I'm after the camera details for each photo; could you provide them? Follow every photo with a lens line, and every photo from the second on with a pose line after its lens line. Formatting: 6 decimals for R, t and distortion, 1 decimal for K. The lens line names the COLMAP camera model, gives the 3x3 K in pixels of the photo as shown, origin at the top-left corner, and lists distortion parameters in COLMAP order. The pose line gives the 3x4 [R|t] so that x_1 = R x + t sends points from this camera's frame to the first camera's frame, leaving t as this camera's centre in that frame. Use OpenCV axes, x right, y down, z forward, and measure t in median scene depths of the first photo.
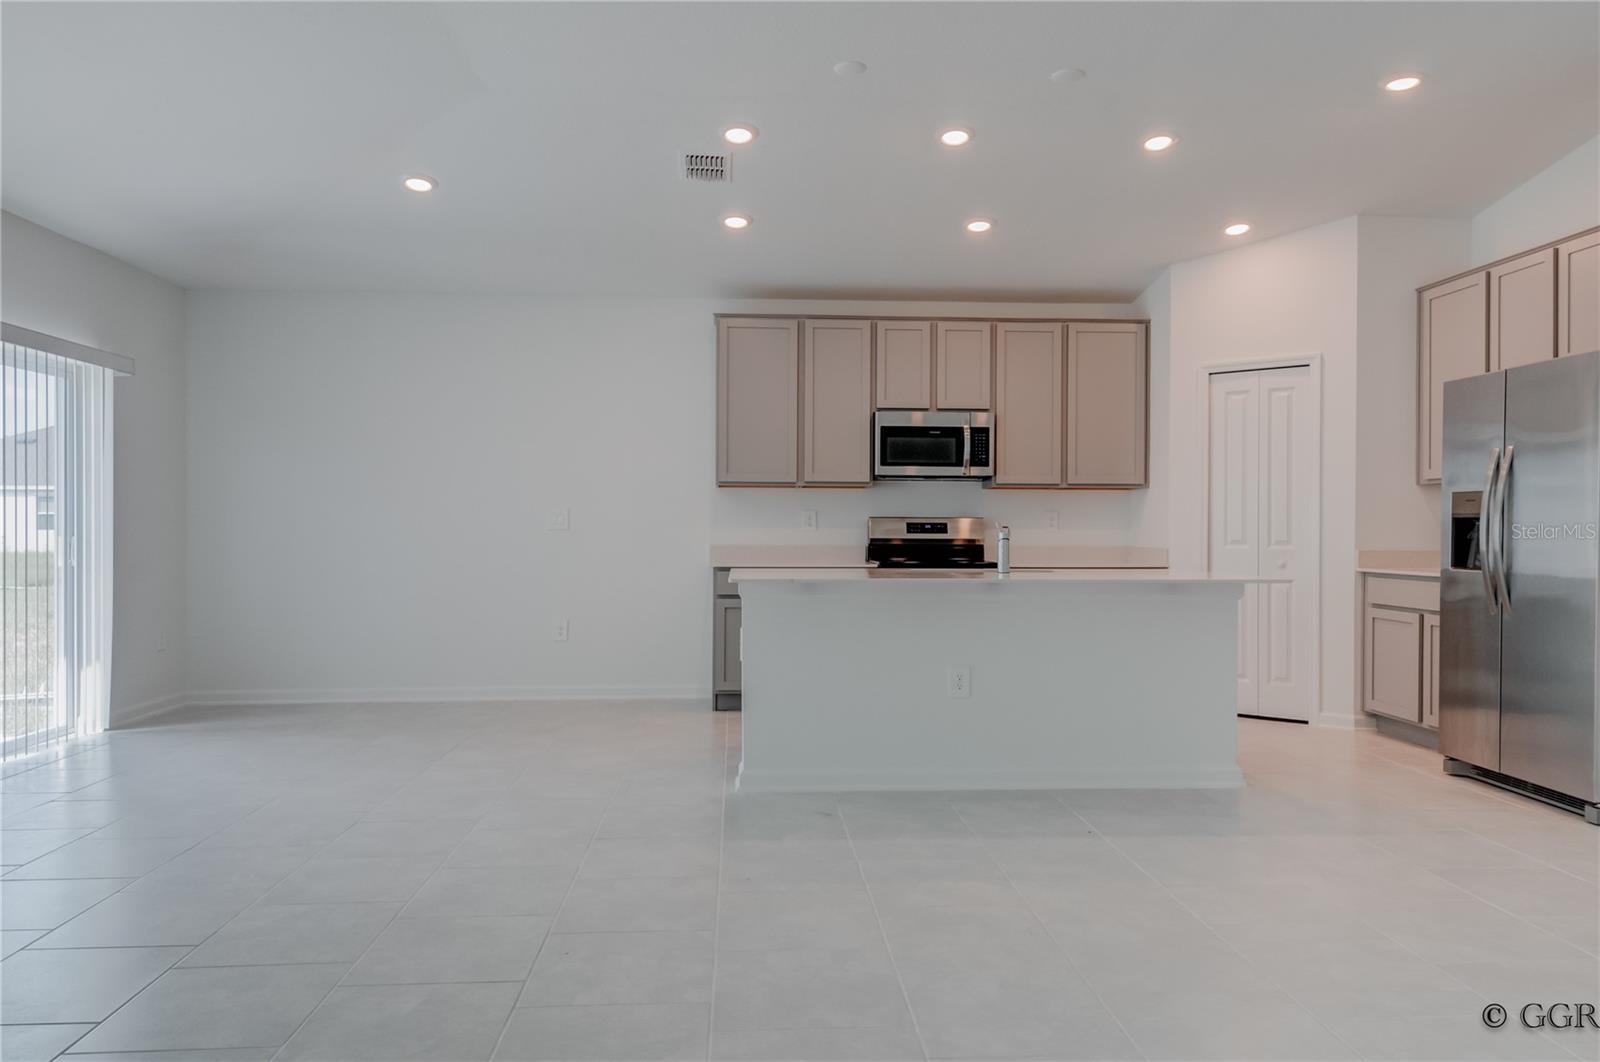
lens RADIAL K [[1099.4, 0, 800.0], [0, 1099.4, 531.0], [0, 0, 1]] dist [-0.000364, -0.000981]
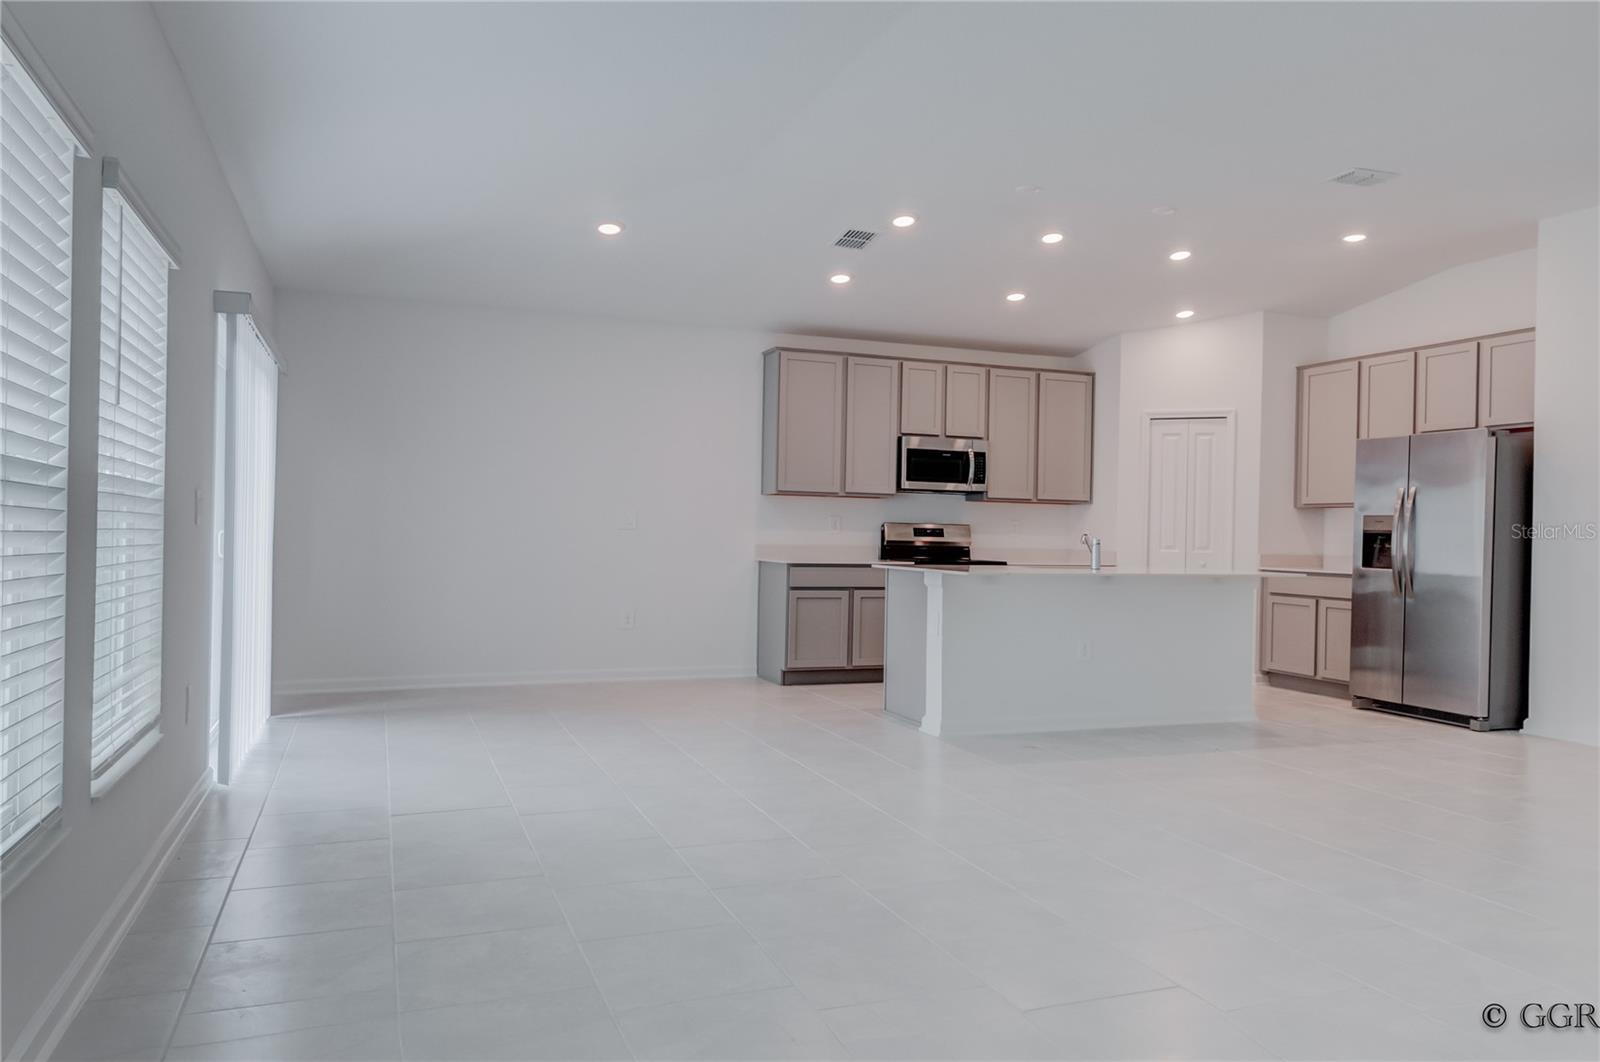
lens RADIAL K [[1098.9, 0, 800.0], [0, 1098.9, 531.0], [0, 0, 1]] dist [0.006159, 0.000472]
pose [[0.951808, 0.015128, 0.306320, -0.409829], [-0.015738, 0.999876, -0.000480, -0.001524], [-0.306290, -0.004364, 0.951928, -0.120143]]
